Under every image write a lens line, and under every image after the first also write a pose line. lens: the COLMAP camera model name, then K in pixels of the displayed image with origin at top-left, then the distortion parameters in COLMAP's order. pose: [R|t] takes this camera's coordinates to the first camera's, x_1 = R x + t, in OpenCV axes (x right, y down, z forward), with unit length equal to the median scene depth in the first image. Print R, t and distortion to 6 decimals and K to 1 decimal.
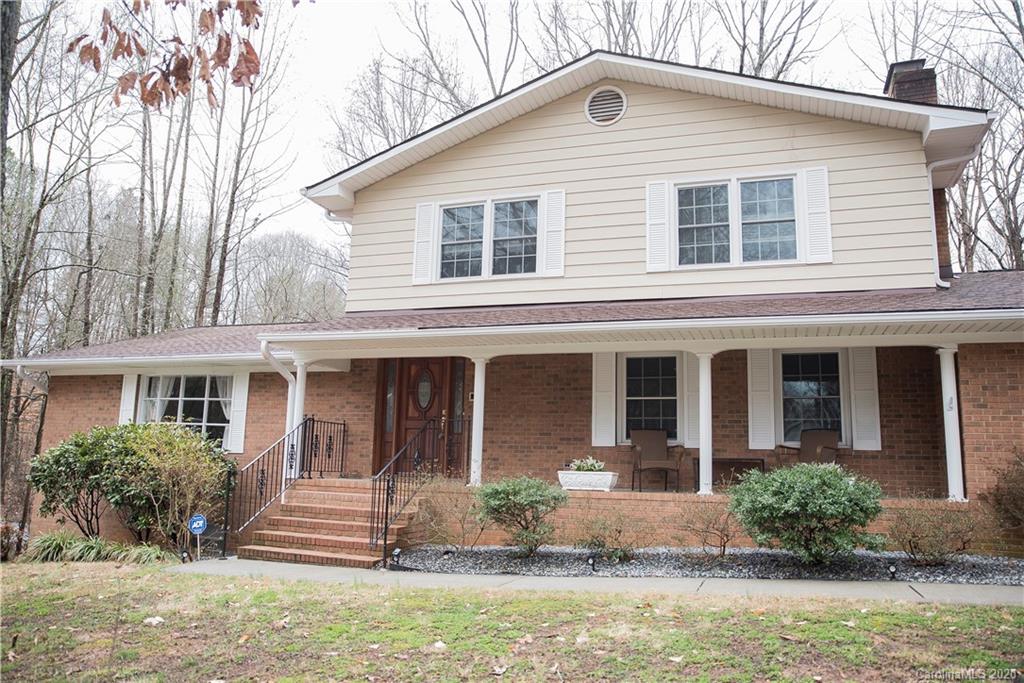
lens RADIAL K [[733.1, 0, 512.2], [0, 733.1, 343.0], [0, 0, 1]] dist [-0.045528, 0.014320]
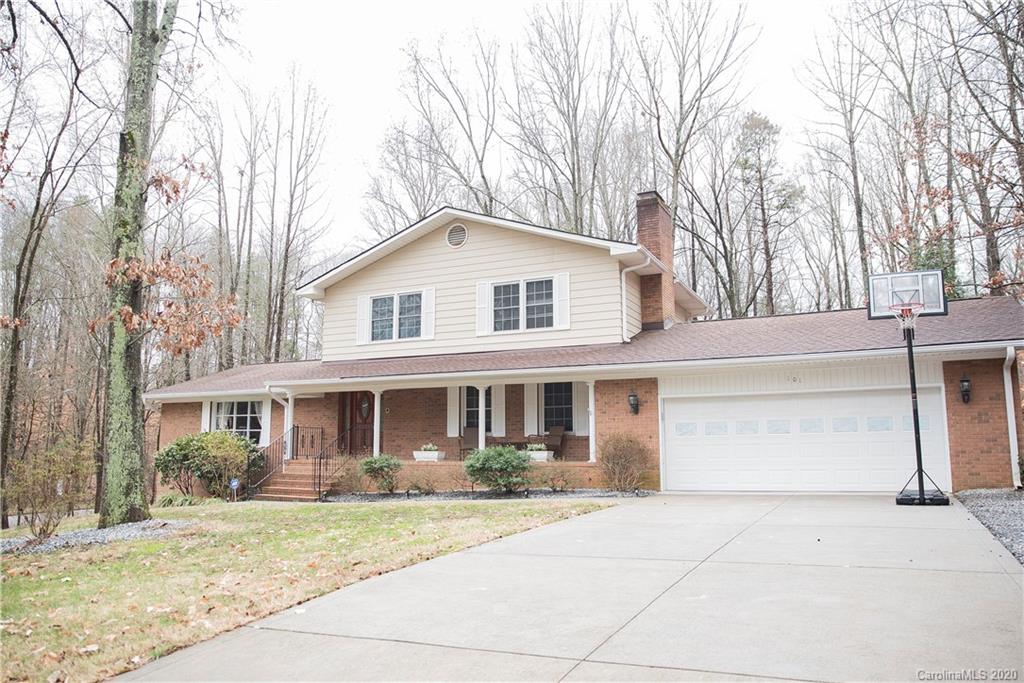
lens RADIAL K [[704.7, 0, 512.8], [0, 704.7, 348.3], [0, 0, 1]] dist [-0.087047, 0.041159]
pose [[0.993311, -0.046735, -0.105591, 0.419660], [0.049068, 0.998603, 0.019605, -0.091398], [0.104527, -0.024655, 0.994216, -0.616343]]
